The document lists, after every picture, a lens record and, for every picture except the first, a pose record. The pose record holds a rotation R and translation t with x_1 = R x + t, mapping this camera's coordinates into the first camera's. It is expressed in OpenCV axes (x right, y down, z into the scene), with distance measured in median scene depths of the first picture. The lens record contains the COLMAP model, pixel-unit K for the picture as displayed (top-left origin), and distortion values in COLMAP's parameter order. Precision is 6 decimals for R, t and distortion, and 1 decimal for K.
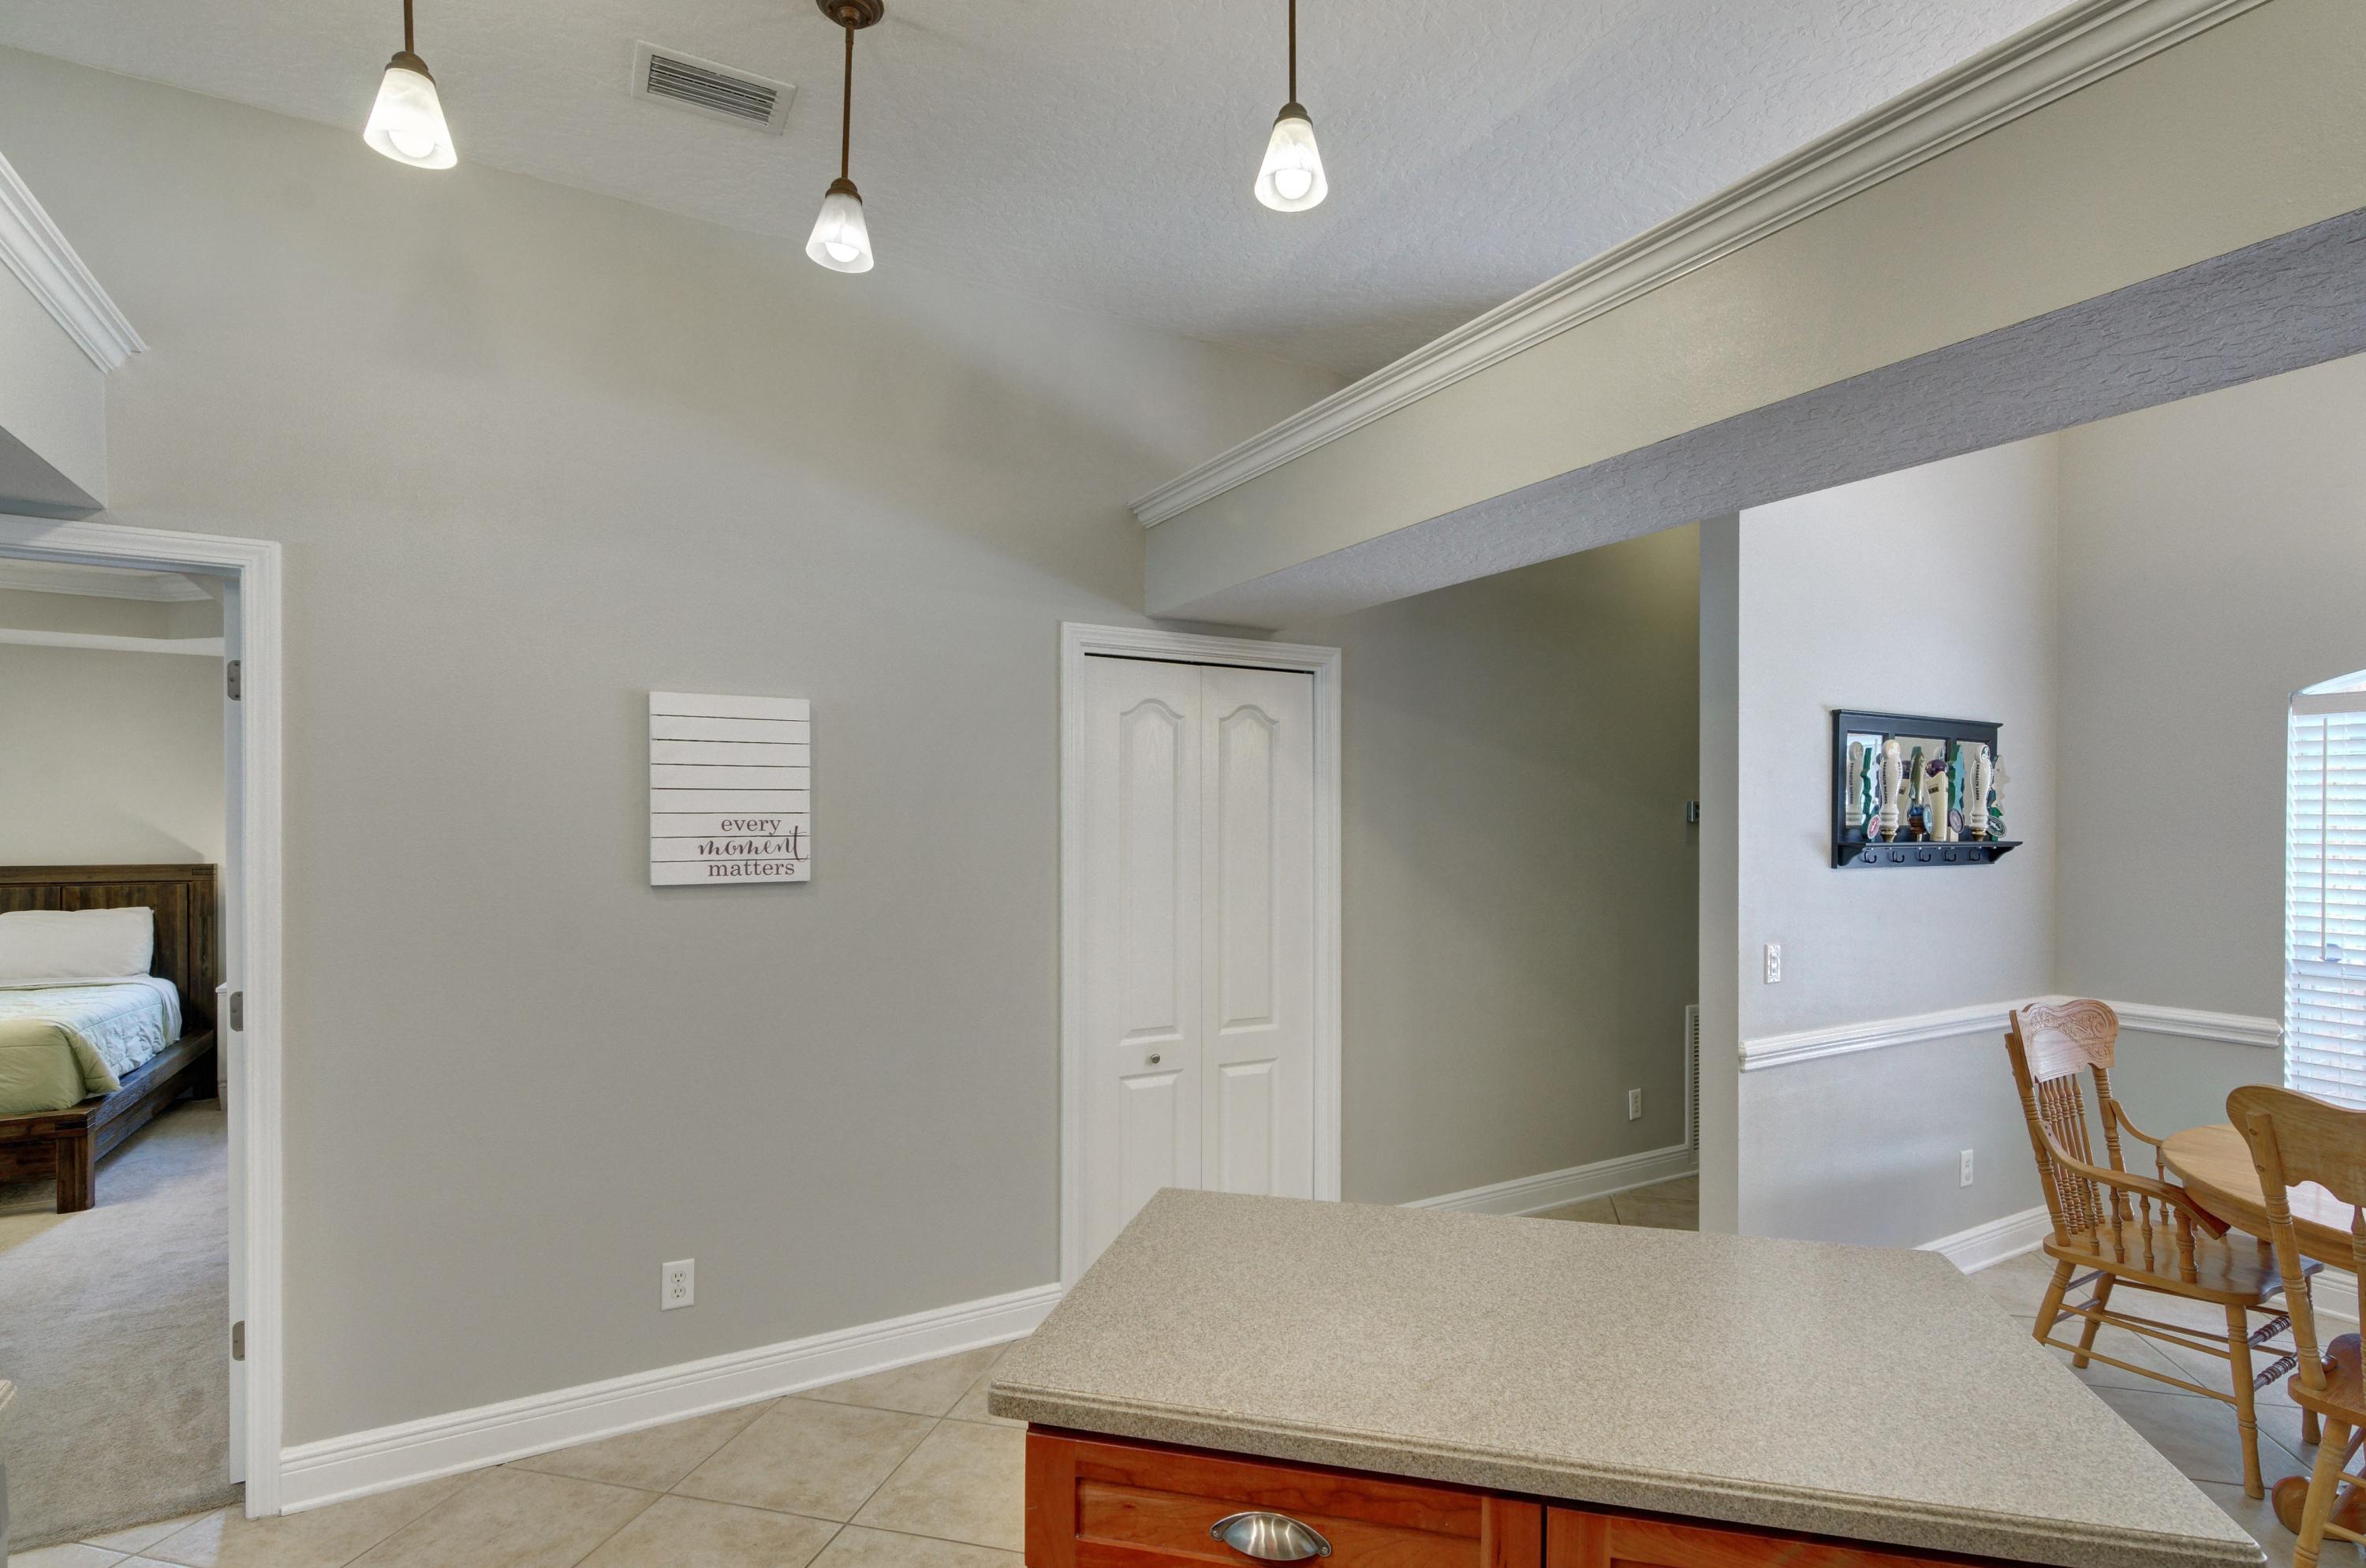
lens RADIAL K [[1150.3, 0, 1187.9], [0, 1150.3, 837.9], [0, 0, 1]] dist [0.005351, -0.000554]
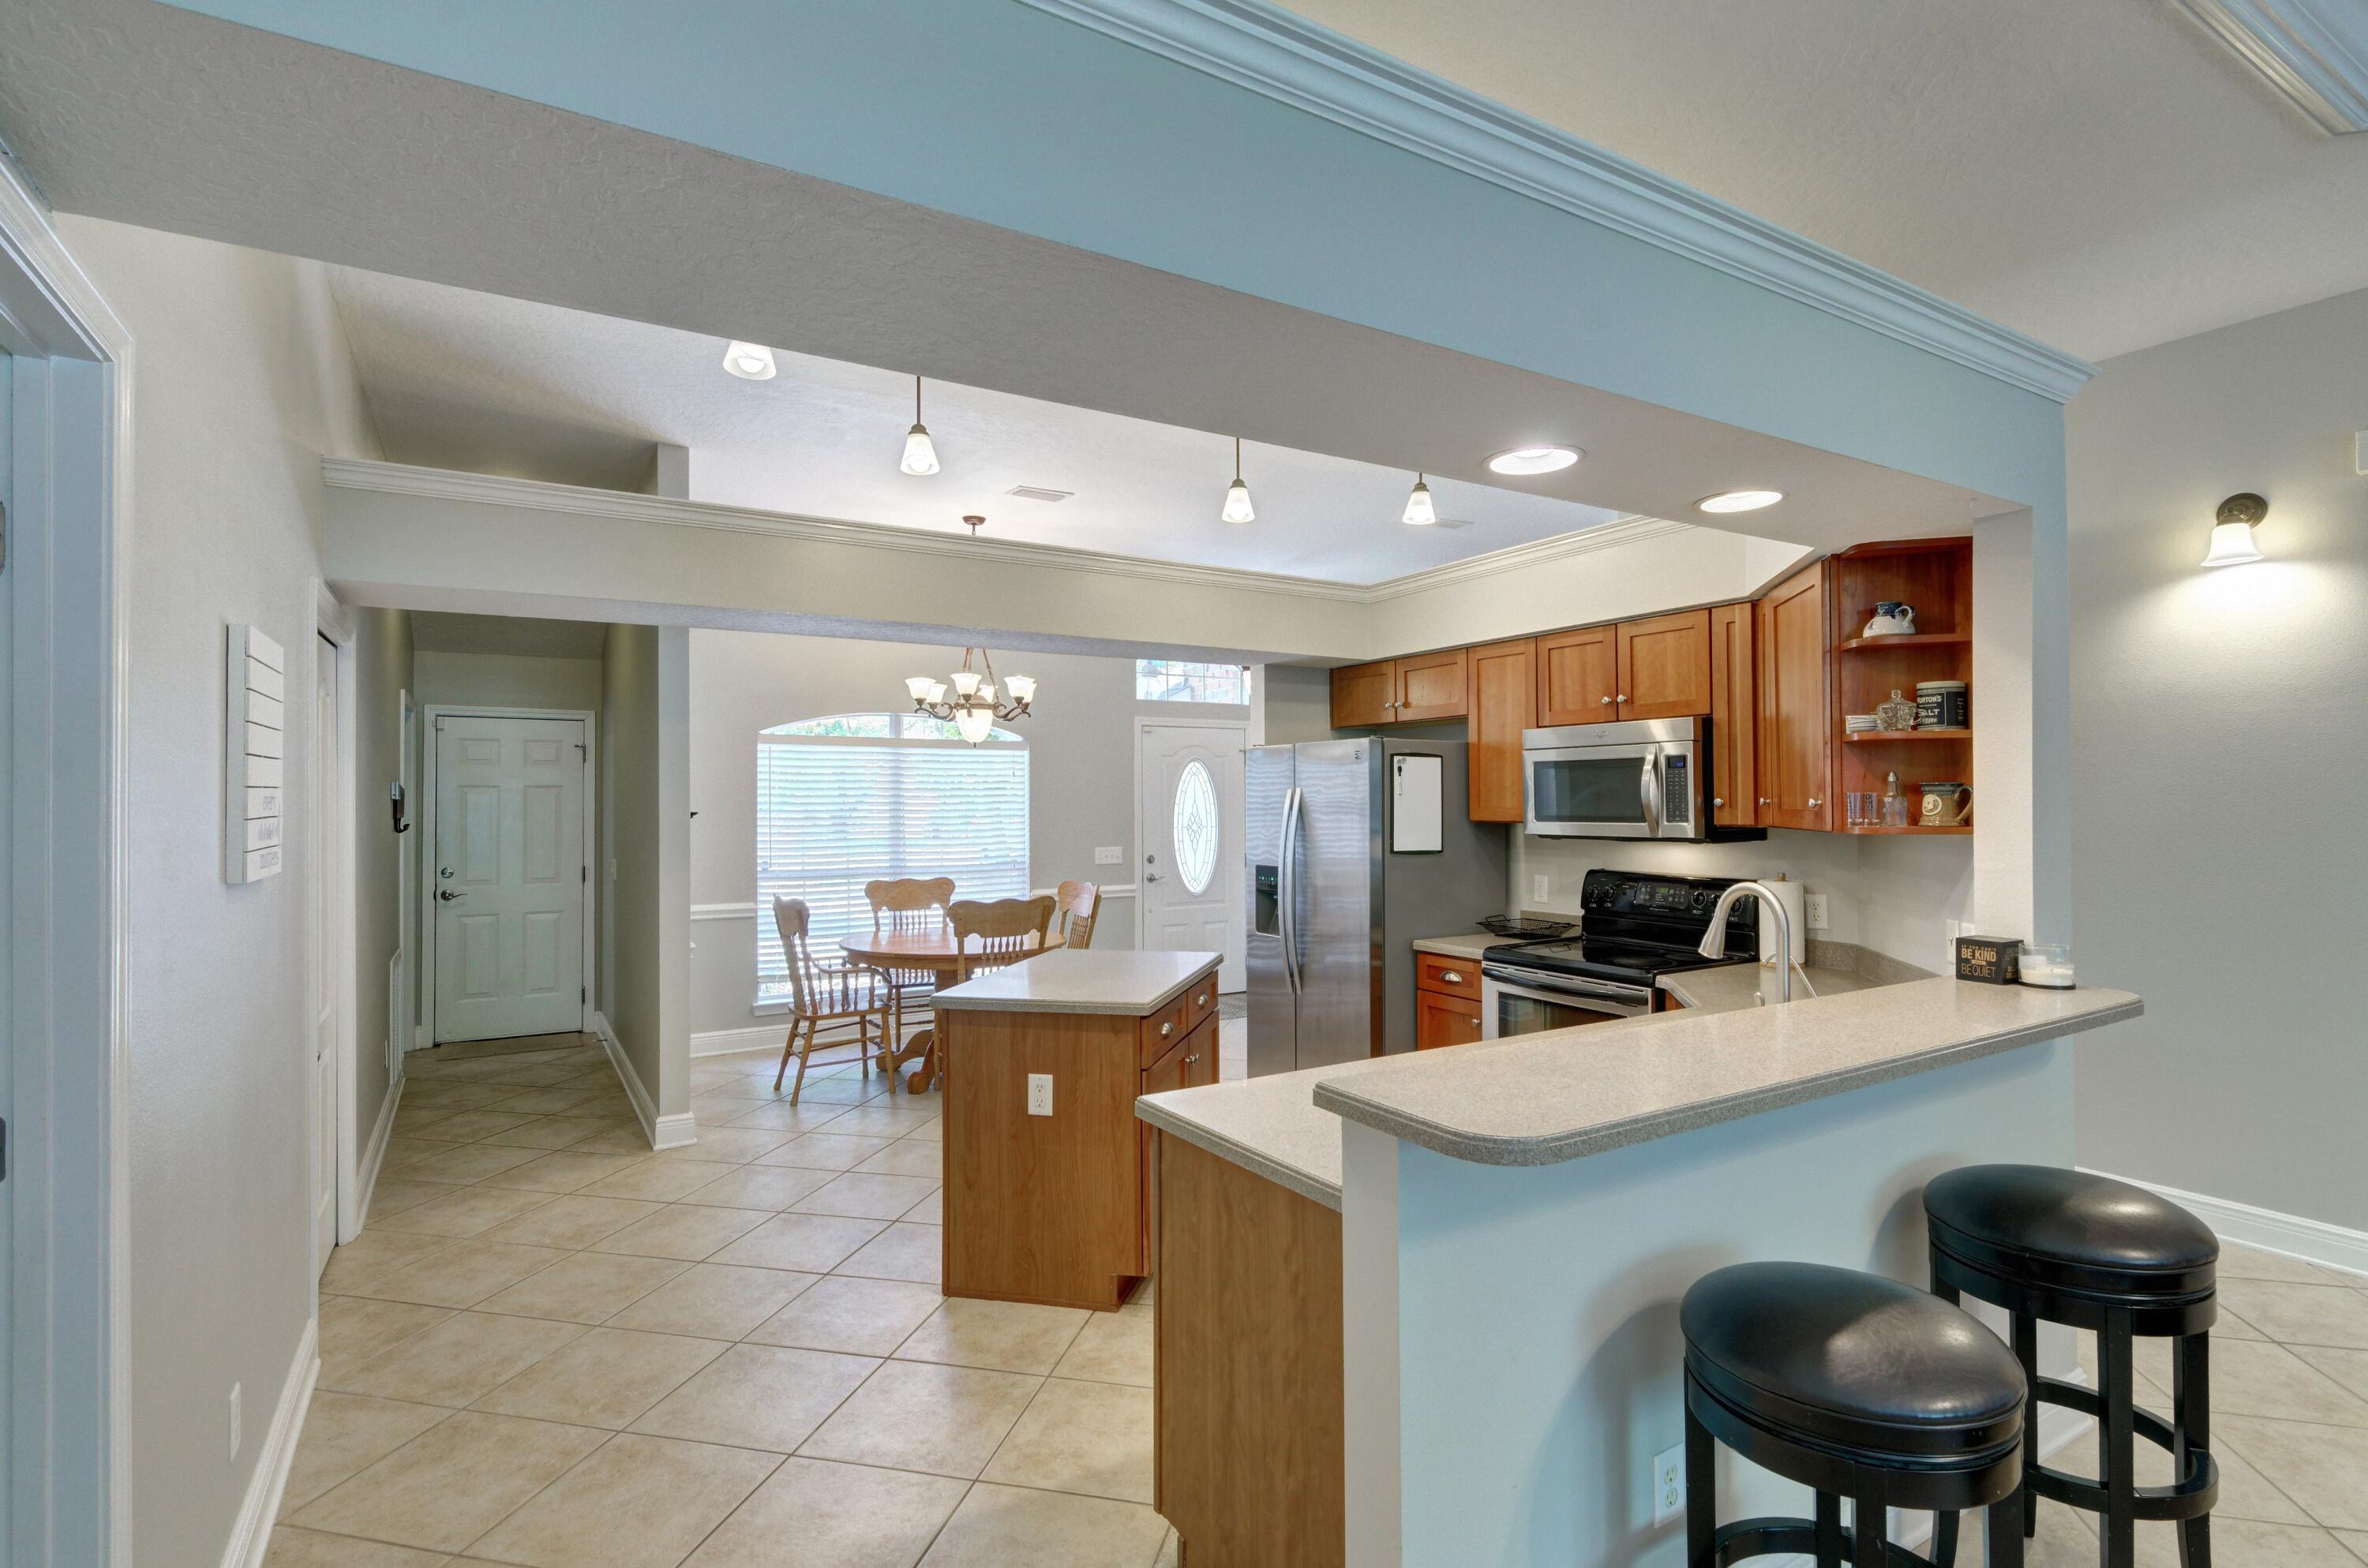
lens RADIAL K [[1139.3, 0, 1190.4], [0, 1139.3, 788.7], [0, 0, 1]] dist [0.003493, 0.000102]
pose [[-0.019402, 0.007580, 0.999783, -1.112617], [0.016427, 0.999839, -0.007262, -0.005645], [-0.999677, 0.016283, -0.019523, 0.364671]]
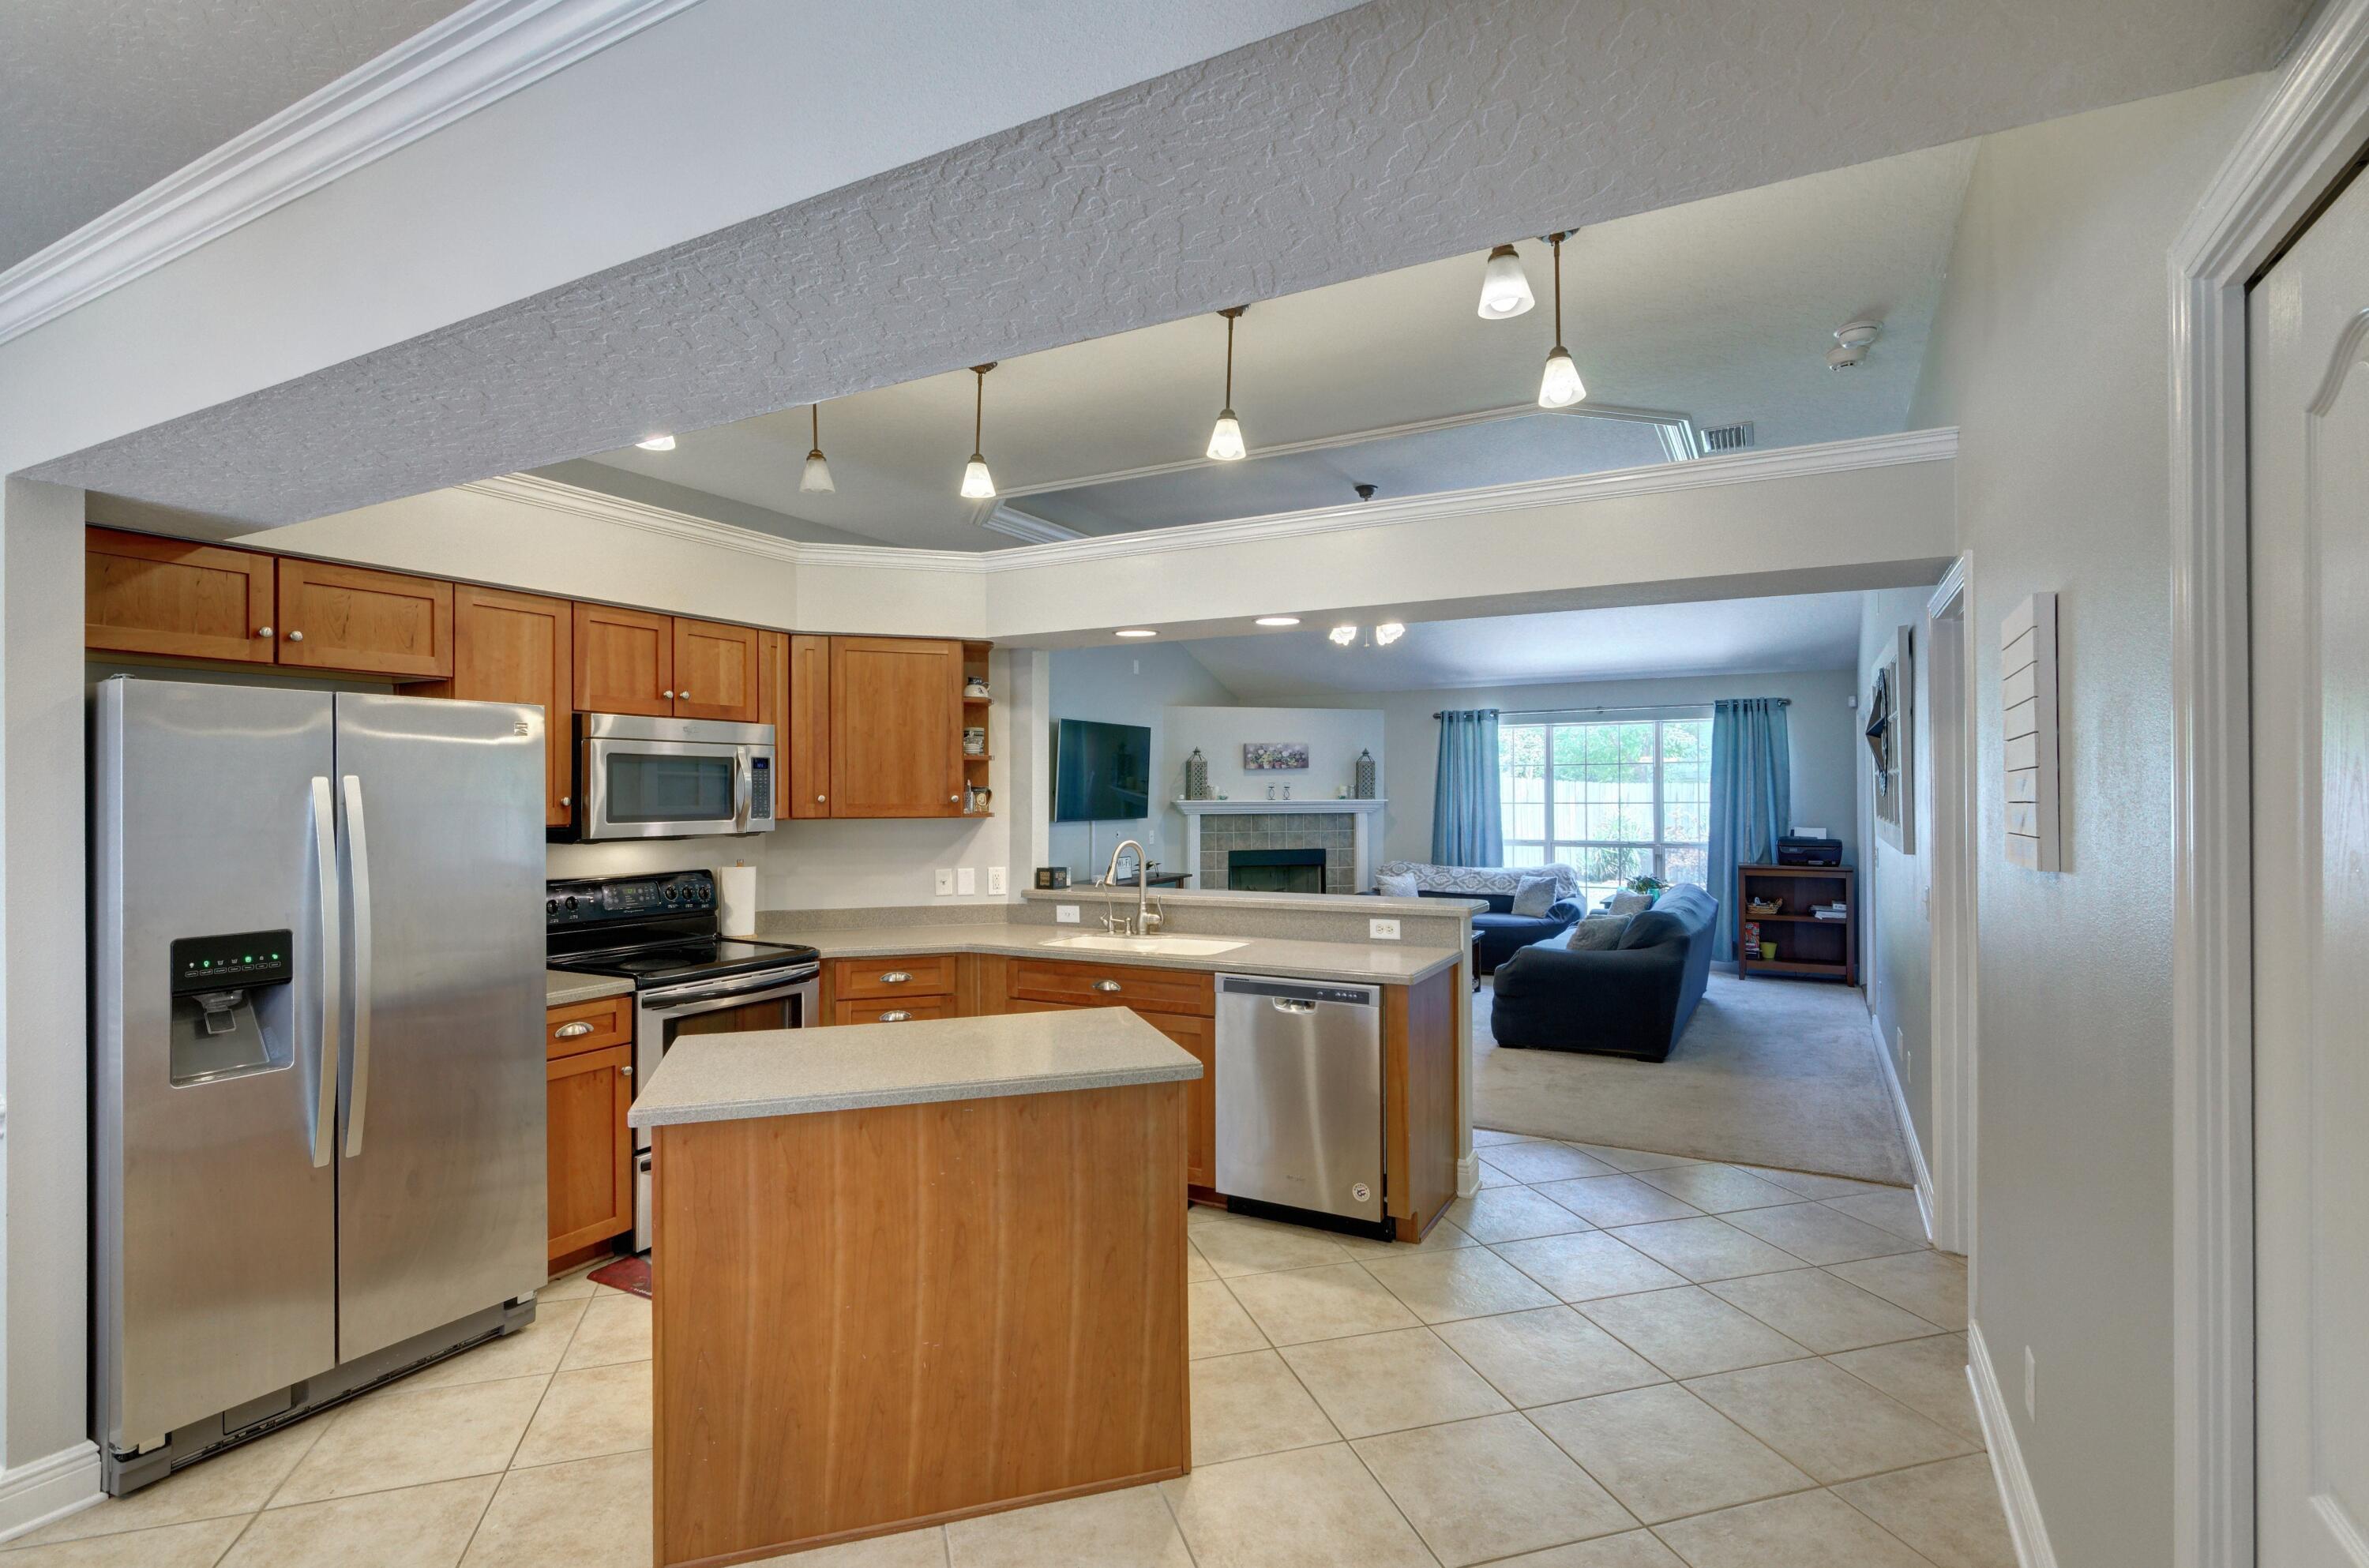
lens RADIAL K [[1139.8, 0, 1191.0], [0, 1139.8, 788.7], [0, 0, 1]] dist [0.003493, 0.000102]
pose [[-0.852895, 0.000208, -0.522083, 0.402338], [-0.002340, 0.999988, 0.004221, -0.011438], [0.522077, 0.004822, -0.852885, 1.262709]]
